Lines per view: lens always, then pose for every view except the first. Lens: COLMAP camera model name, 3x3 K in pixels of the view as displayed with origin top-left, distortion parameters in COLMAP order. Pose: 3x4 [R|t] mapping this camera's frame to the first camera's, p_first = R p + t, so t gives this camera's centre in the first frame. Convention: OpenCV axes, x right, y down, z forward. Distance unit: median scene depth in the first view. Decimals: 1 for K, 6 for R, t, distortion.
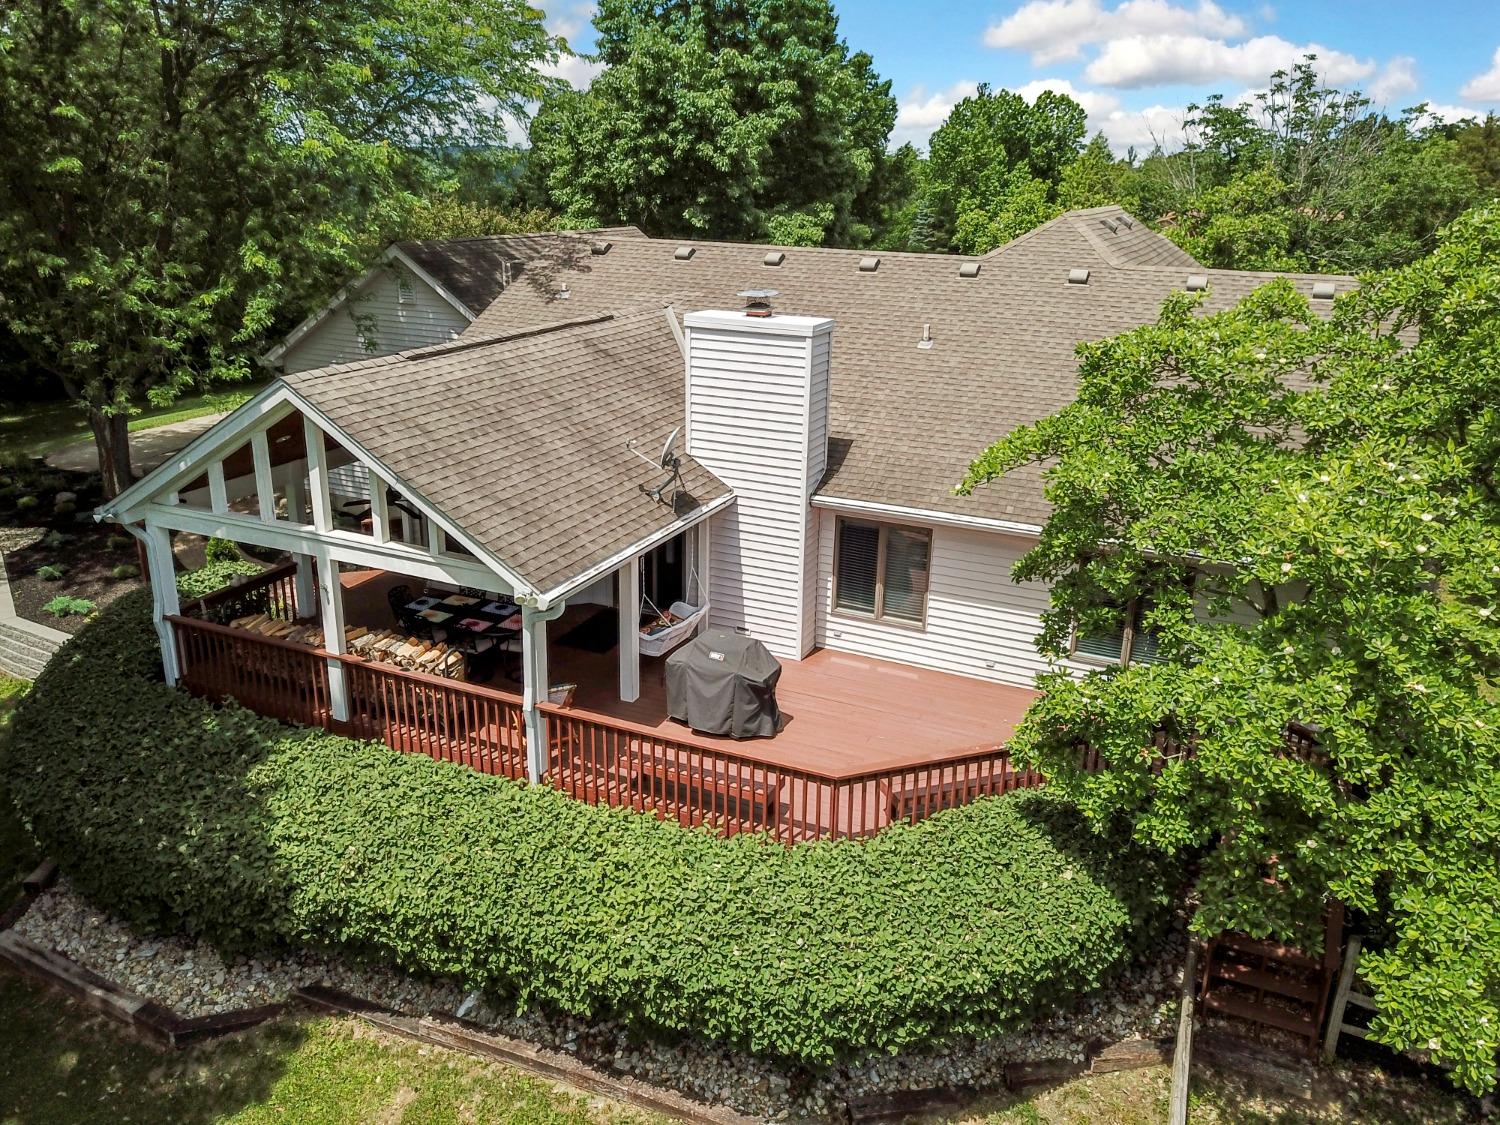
lens RADIAL K [[1155.7, 0, 756.0], [0, 1155.7, 548.5], [0, 0, 1]] dist [0.008711, -0.001322]
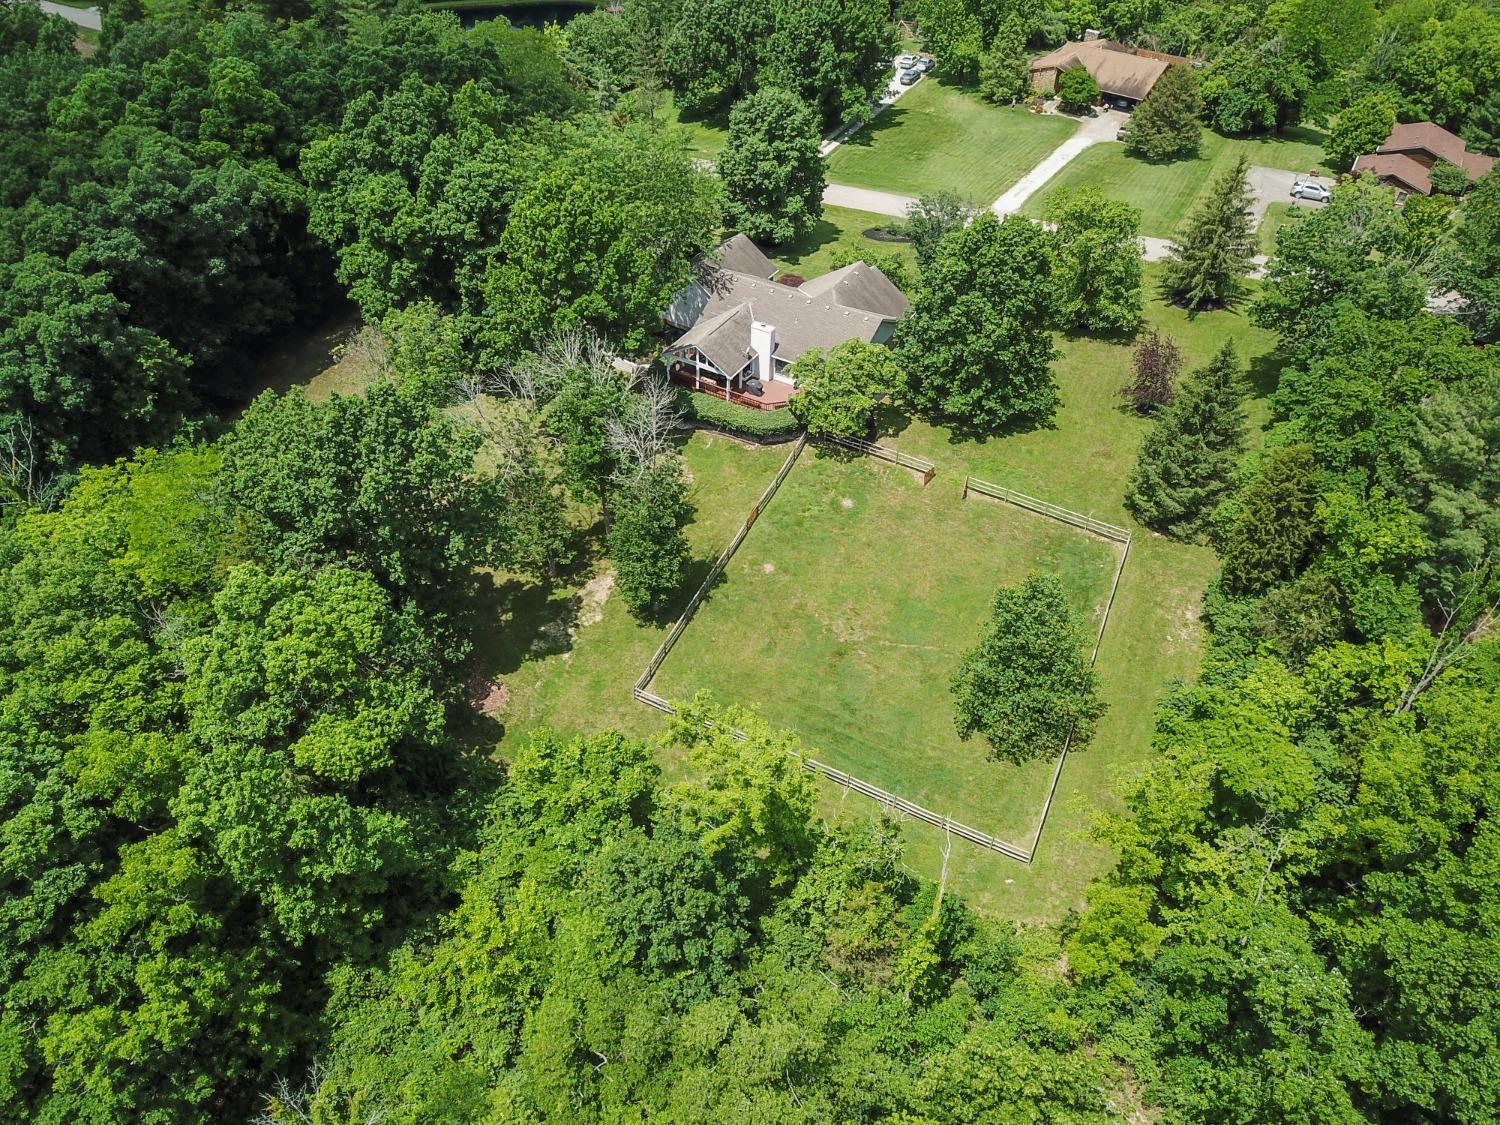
lens RADIAL K [[1149.9, 0, 755.4], [0, 1149.9, 552.9], [0, 0, 1]] dist [0.013610, -0.004436]
pose [[0.996134, 0.064660, -0.059467, 0.442111], [-0.038495, 0.929766, 0.366132, -1.450447], [0.078964, -0.362428, 0.928661, -5.620648]]
